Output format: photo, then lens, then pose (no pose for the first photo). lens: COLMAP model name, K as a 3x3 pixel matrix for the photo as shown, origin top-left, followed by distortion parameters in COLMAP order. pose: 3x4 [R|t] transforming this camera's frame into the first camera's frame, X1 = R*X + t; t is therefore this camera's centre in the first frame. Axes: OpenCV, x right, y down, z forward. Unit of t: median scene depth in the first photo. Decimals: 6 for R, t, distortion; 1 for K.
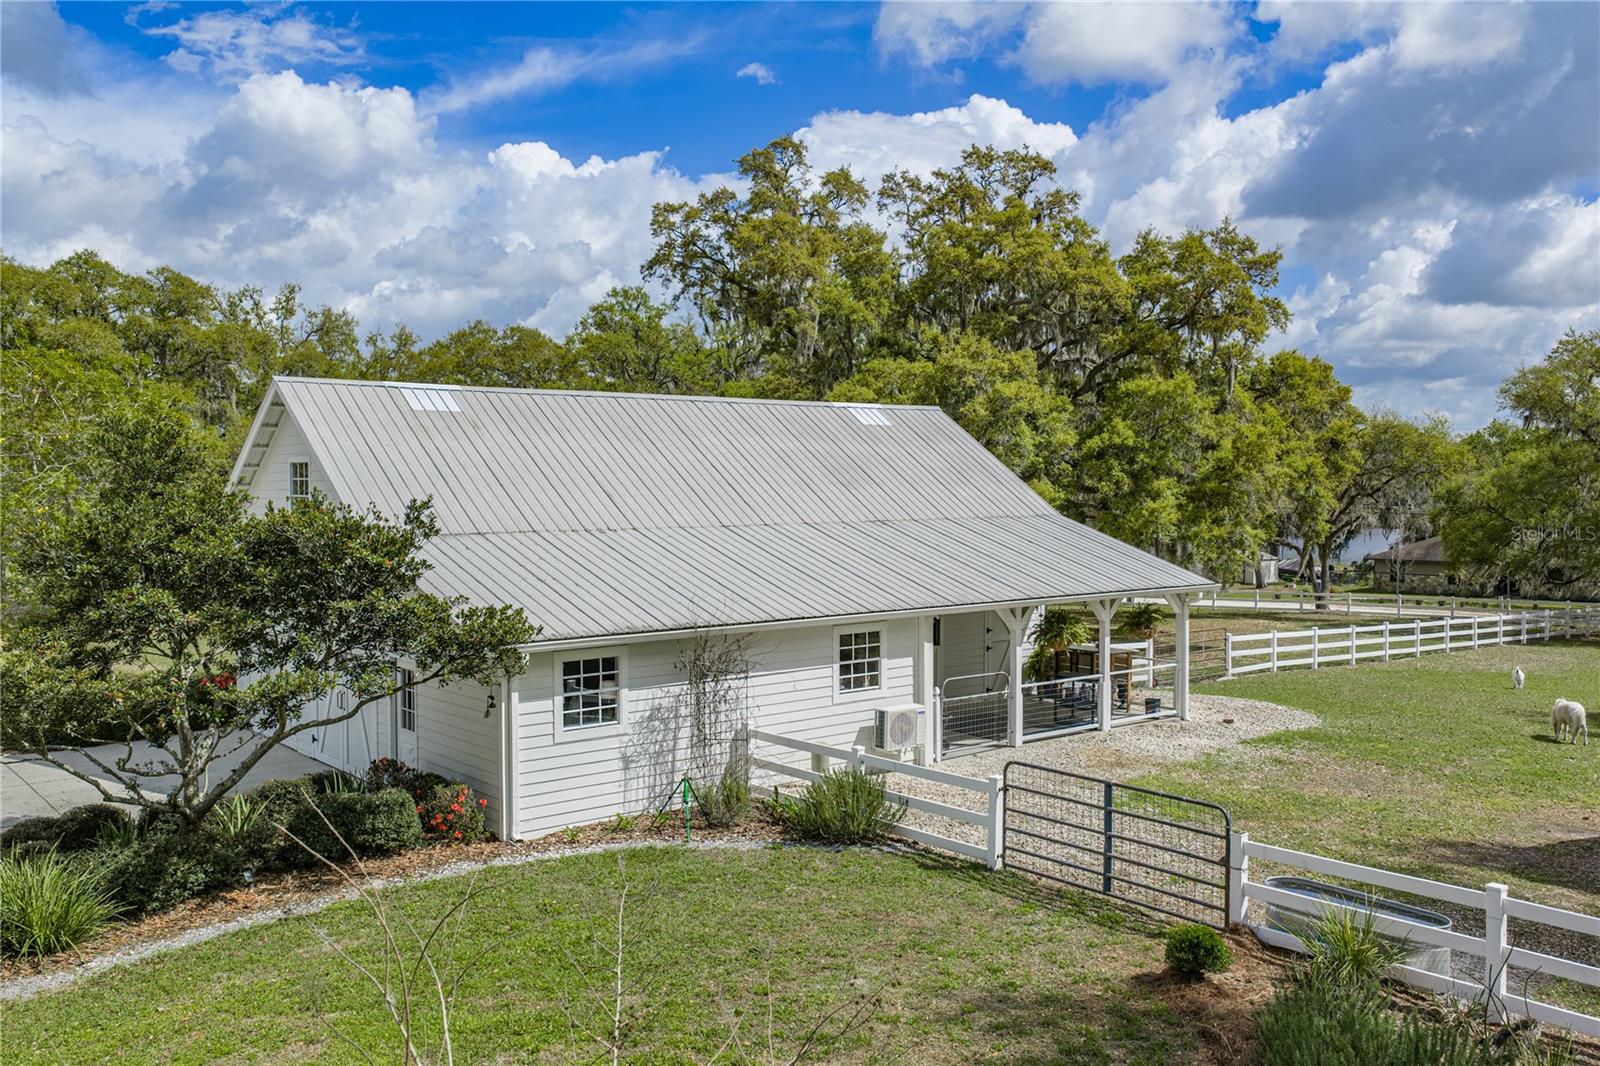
lens RADIAL K [[1313.9, 0, 802.8], [0, 1313.9, 528.7], [0, 0, 1]] dist [0.010972, 0.020895]
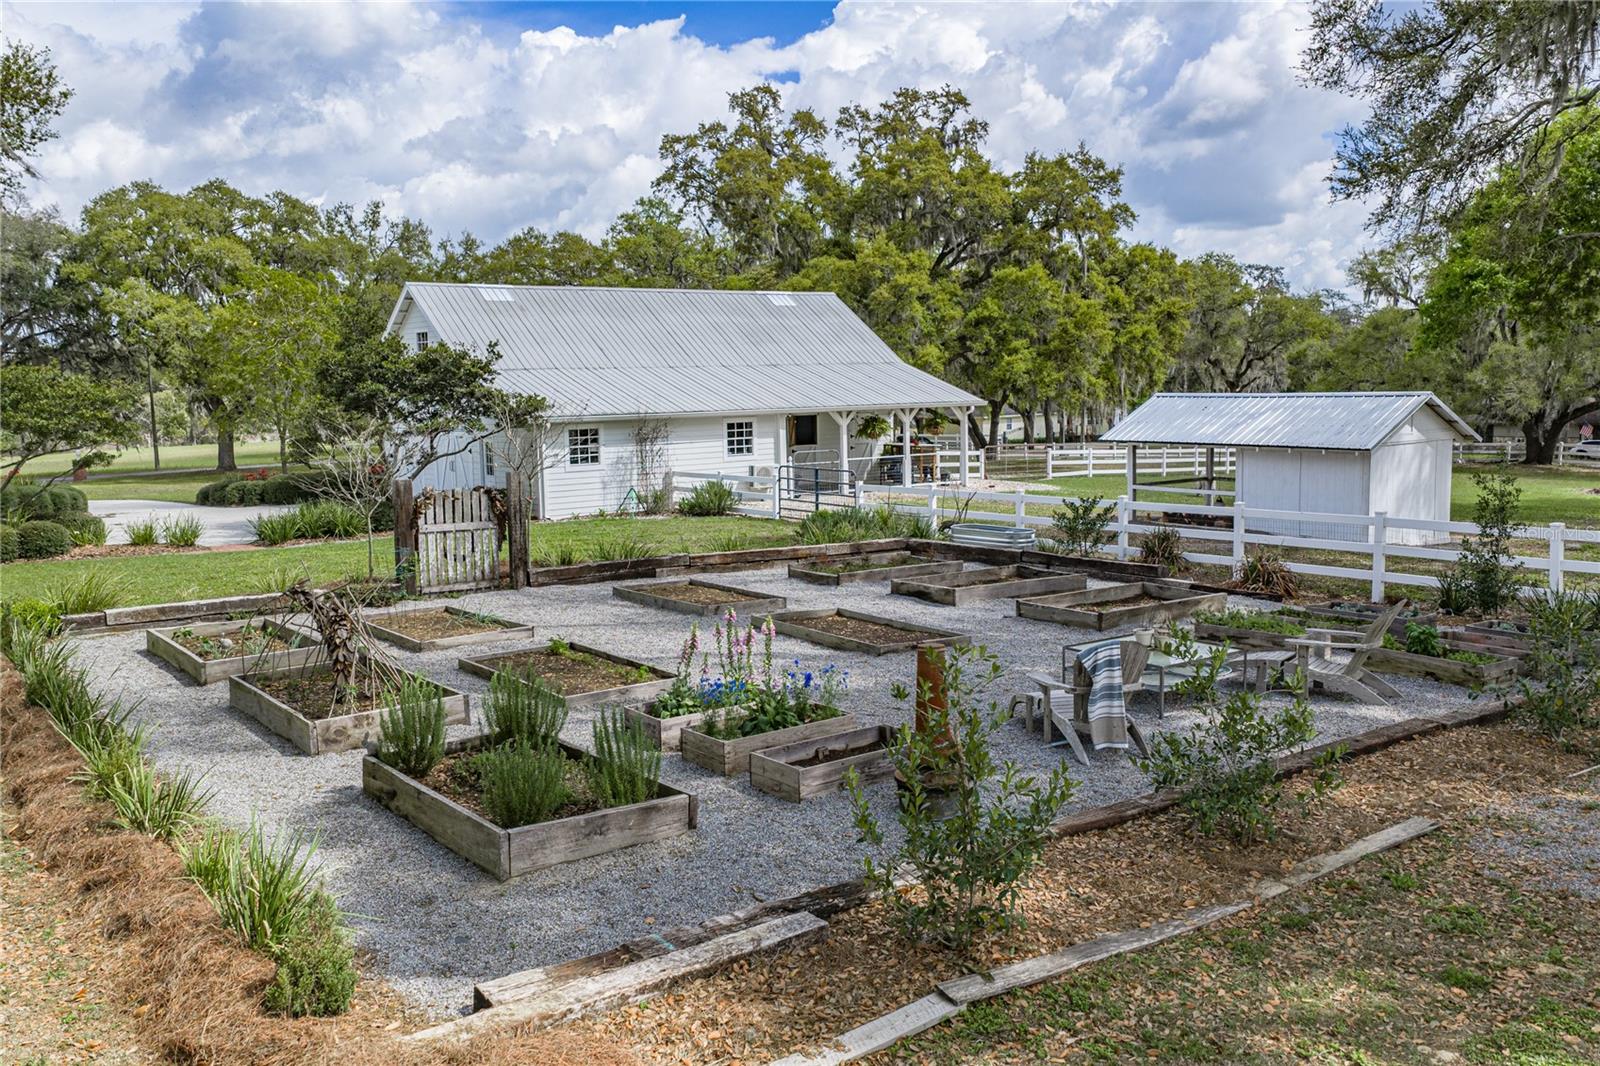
lens RADIAL K [[1313.9, 0, 800.0], [0, 1313.9, 532.7], [0, 0, 1]] dist [0.010972, 0.020895]
pose [[0.998628, -0.011158, -0.051163, 0.098124], [0.015483, 0.996266, 0.084936, 0.035900], [0.050025, -0.085612, 0.995072, -0.354807]]
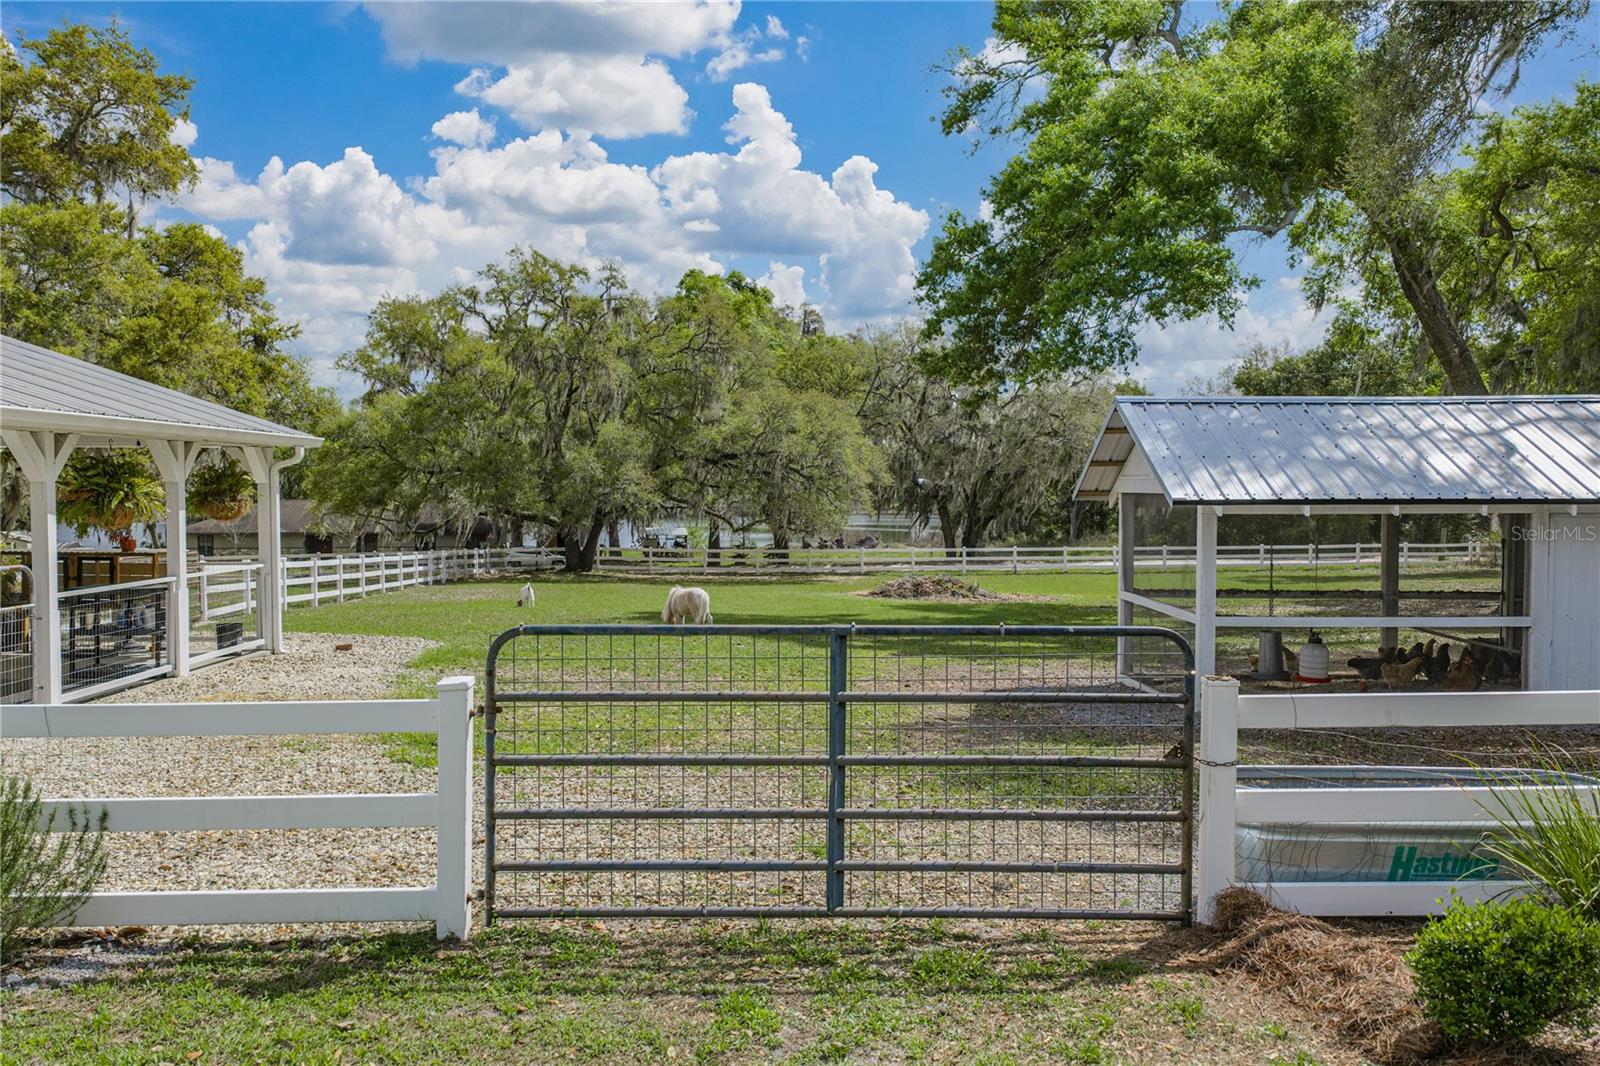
lens RADIAL K [[1313.9, 0, 802.2], [0, 1313.9, 542.9], [0, 0, 1]] dist [0.010972, 0.020895]
pose [[0.615753, -0.025647, 0.787521, -0.029570], [0.019894, 0.999658, 0.017000, 0.055110], [-0.787688, 0.005199, 0.616053, 0.264584]]
